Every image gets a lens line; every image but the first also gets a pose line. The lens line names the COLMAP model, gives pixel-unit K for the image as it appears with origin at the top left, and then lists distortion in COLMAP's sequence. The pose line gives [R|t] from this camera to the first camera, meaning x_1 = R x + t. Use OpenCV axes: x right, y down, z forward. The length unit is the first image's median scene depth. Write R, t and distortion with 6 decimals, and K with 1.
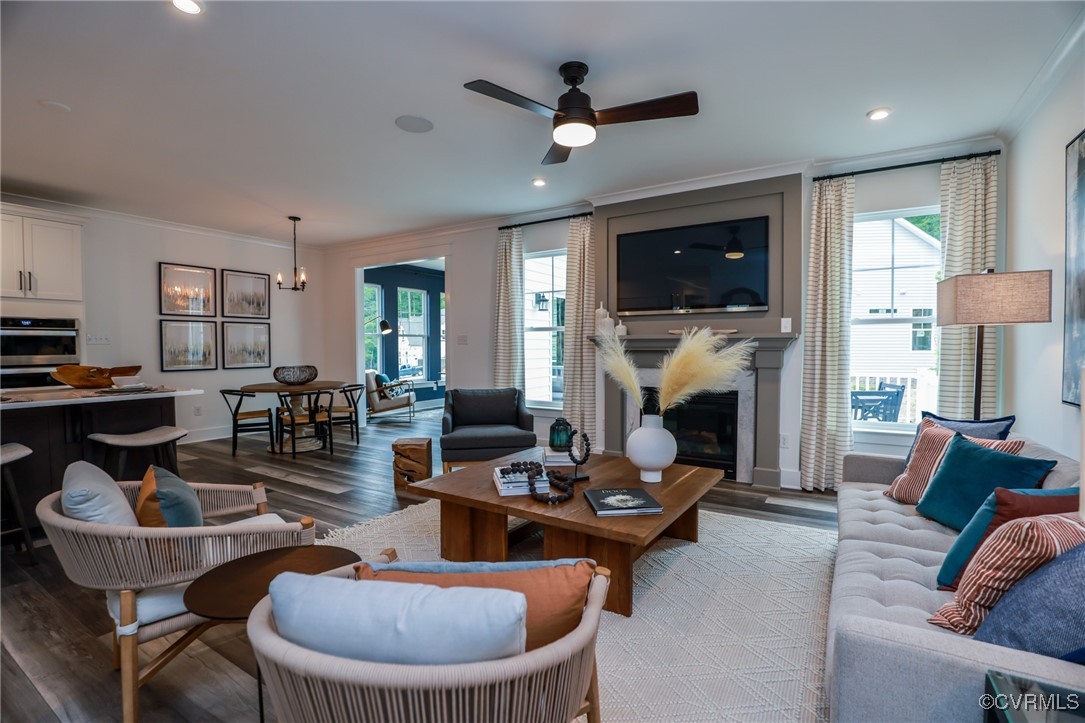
lens RADIAL K [[497.2, 0, 542.5], [0, 497.2, 361.5], [0, 0, 1]] dist [-0.024405, 0.000583]
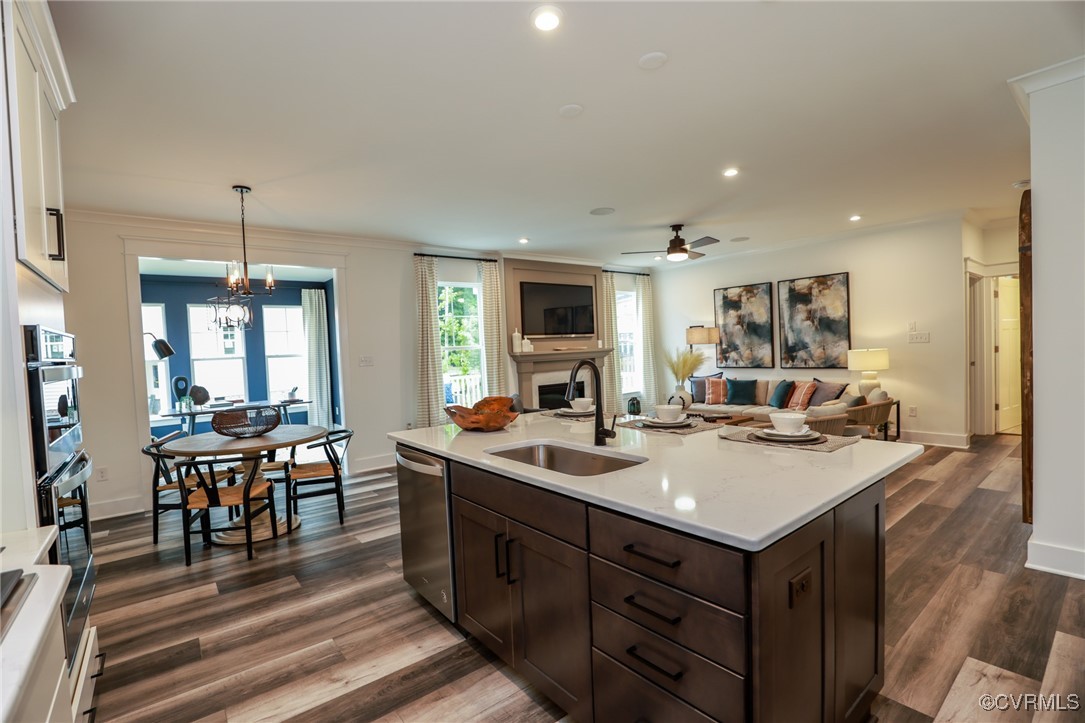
lens RADIAL K [[488.6, 0, 542.5], [0, 488.6, 361.5], [0, 0, 1]] dist [-0.024042, 0.000333]
pose [[0.334713, -0.039085, 0.941509, -1.002630], [0.070339, 0.997388, 0.016398, -0.037588], [-0.939691, 0.060736, 0.336588, 0.413466]]
